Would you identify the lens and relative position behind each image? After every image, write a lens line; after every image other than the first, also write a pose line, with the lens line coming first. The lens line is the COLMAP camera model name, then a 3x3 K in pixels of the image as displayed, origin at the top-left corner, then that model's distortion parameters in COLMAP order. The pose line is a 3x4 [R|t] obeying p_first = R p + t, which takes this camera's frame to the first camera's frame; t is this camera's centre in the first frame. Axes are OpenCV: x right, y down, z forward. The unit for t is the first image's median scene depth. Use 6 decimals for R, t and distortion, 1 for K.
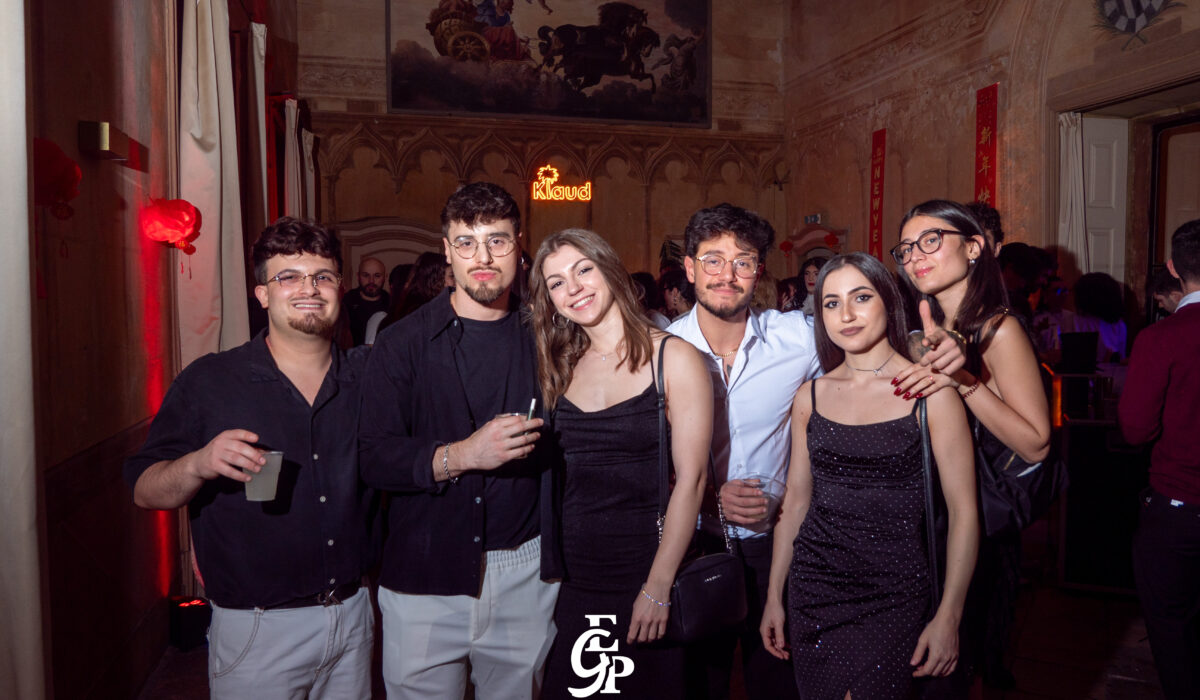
lens RADIAL K [[889.3, 0, 605.3], [0, 889.3, 343.8], [0, 0, 1]] dist [-0.029546, 0.011809]
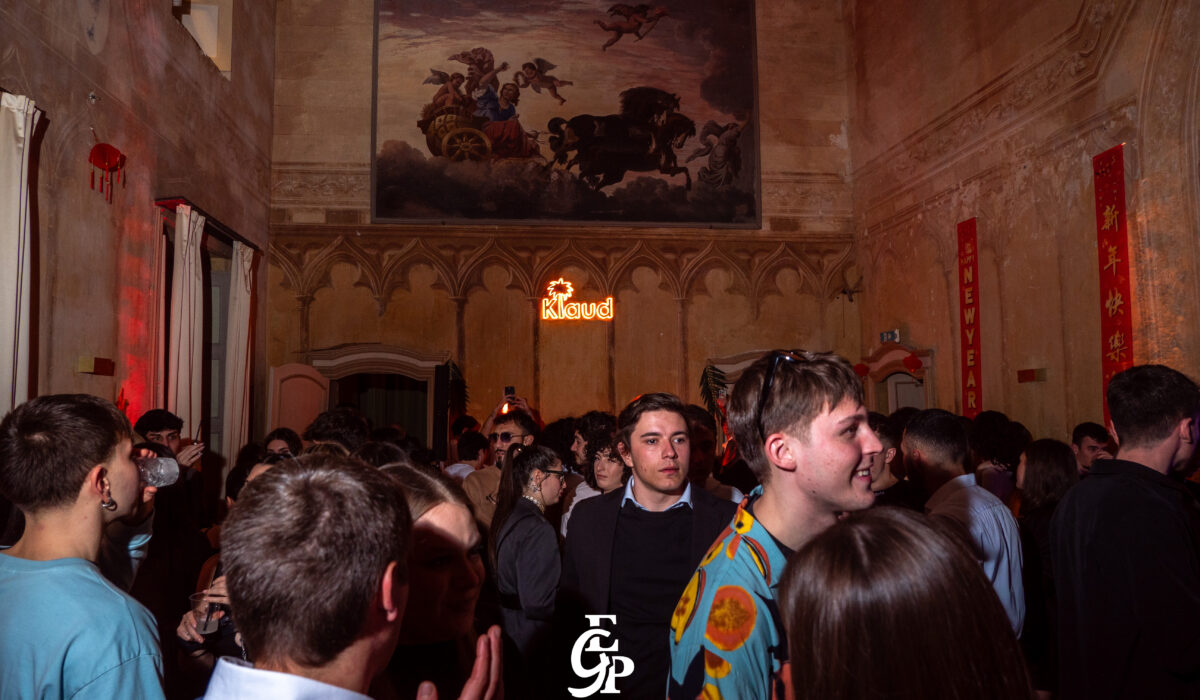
lens RADIAL K [[889.3, 0, 605.3], [0, 889.3, 343.8], [0, 0, 1]] dist [-0.029546, 0.011809]
pose [[0.990057, -0.017484, -0.139577, 0.095572], [-0.000509, 0.991794, -0.127848, -0.034037], [0.140667, 0.126648, 0.981923, 0.198082]]
